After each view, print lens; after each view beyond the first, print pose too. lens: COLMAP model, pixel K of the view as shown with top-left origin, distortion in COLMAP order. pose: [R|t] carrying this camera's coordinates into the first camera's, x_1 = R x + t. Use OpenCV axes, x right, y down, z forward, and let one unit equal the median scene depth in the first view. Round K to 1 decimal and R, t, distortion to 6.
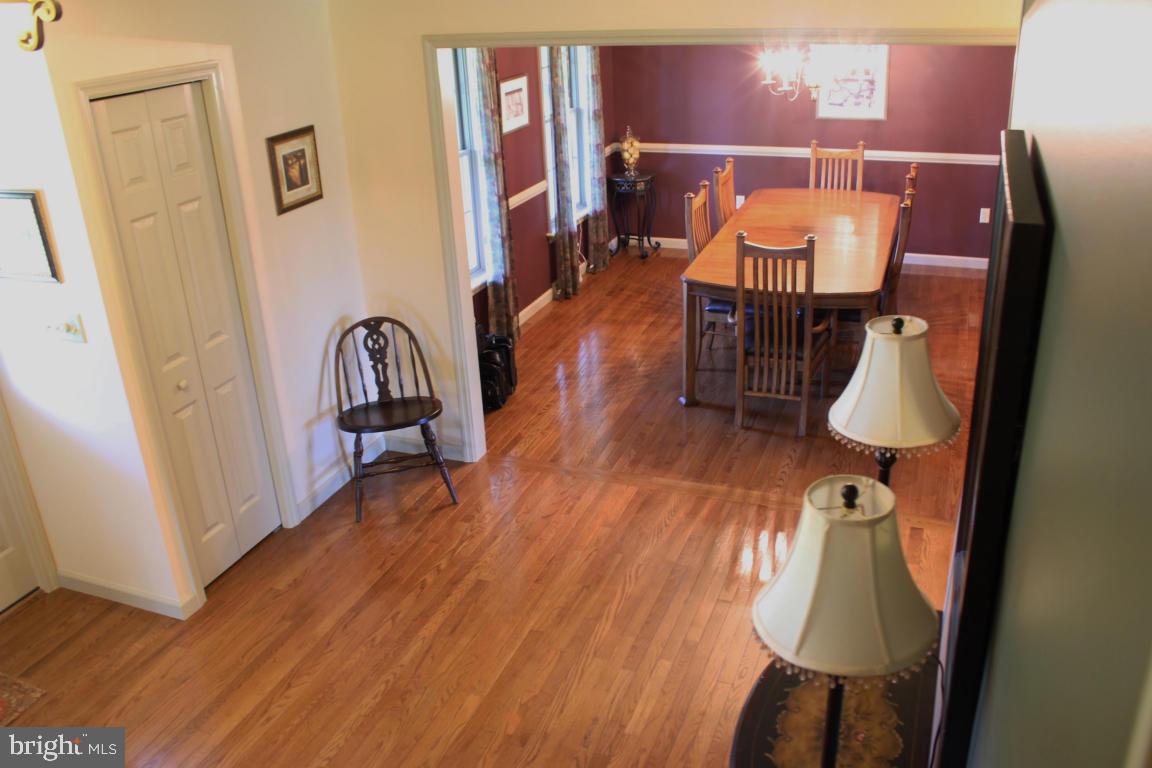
lens RADIAL K [[970.4, 0, 576.0], [0, 970.4, 384.0], [0, 0, 1]] dist [-0.172867, 0.164617]
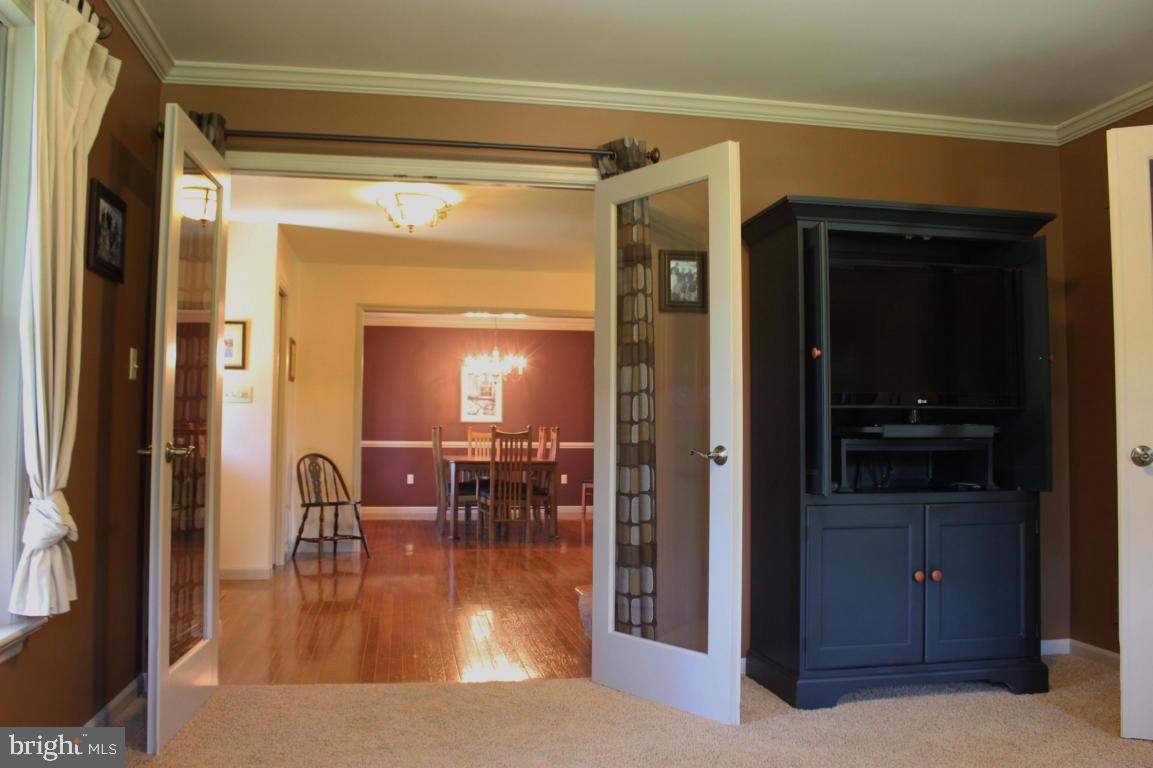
lens RADIAL K [[971.3, 0, 576.5], [0, 971.3, 384.0], [0, 0, 1]] dist [-0.172867, 0.164617]
pose [[0.852094, 0.081389, 0.517021, -0.697115], [0.162877, 0.897549, -0.409728, 0.588797], [-0.497399, 0.433337, 0.751540, -0.563070]]
